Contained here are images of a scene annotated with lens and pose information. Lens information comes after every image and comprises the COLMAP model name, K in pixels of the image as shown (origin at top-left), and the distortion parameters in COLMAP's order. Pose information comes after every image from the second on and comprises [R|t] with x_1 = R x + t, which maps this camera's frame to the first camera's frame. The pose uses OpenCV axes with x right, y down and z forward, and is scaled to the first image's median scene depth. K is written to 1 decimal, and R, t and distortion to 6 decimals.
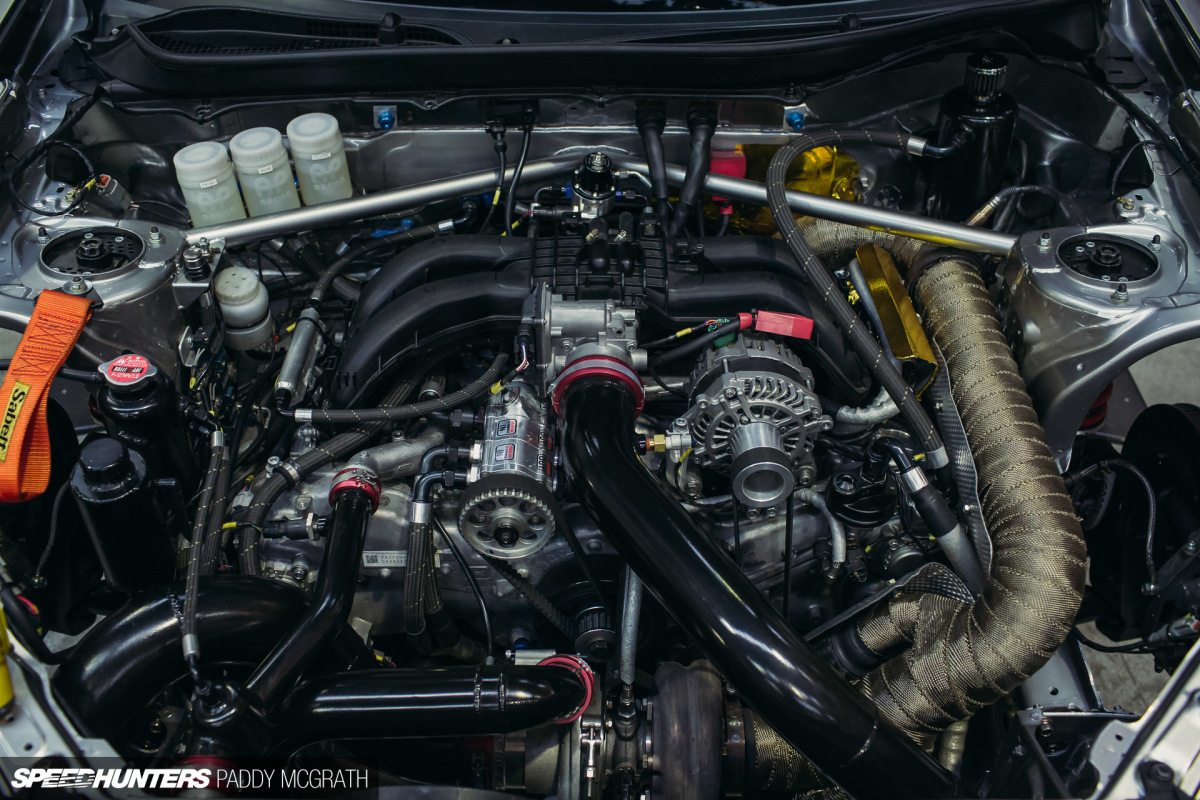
lens RADIAL K [[1167.3, 0, 600.0], [0, 1167.3, 400.0], [0, 0, 1]] dist [-0.097942, 0.119132]
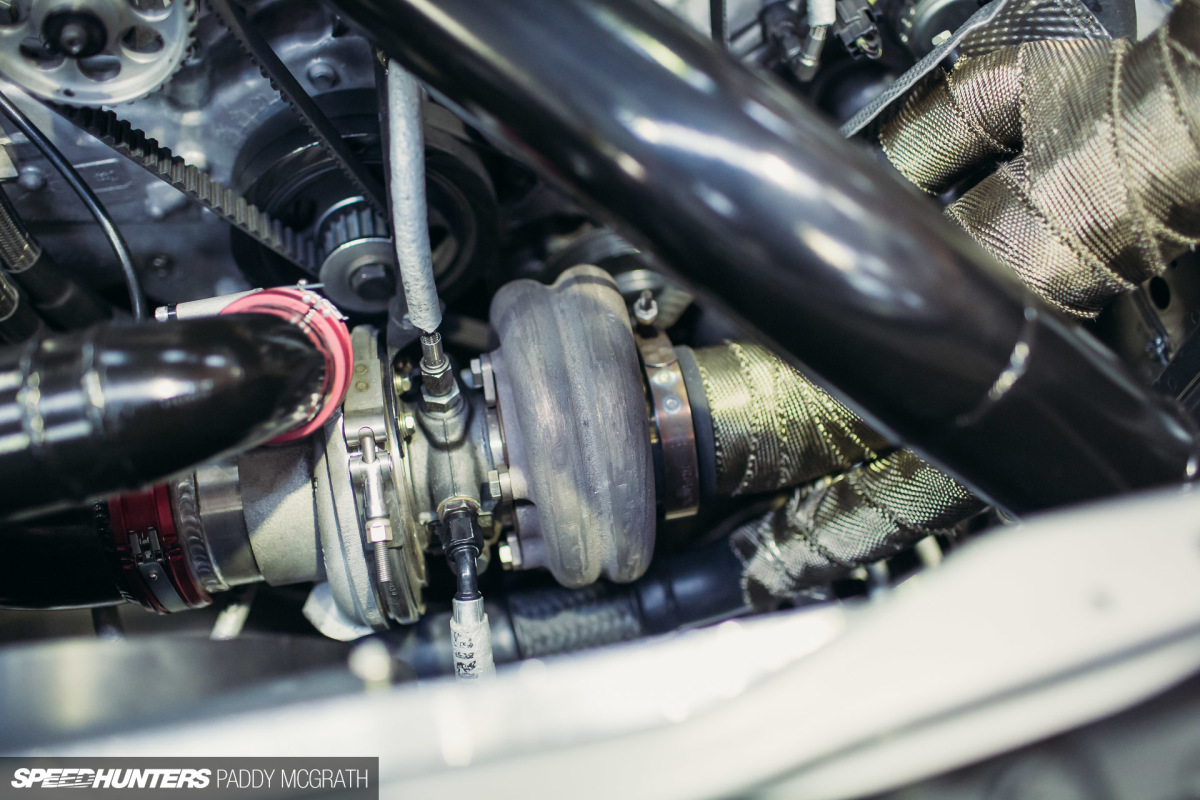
lens RADIAL K [[1167.3, 0, 600.0], [0, 1167.3, 400.0], [0, 0, 1]] dist [-0.097942, 0.119132]
pose [[0.979460, -0.174791, 0.100532, 0.038785], [0.143622, 0.954699, 0.260620, 0.157214], [-0.141532, -0.240828, 0.960193, 0.531950]]
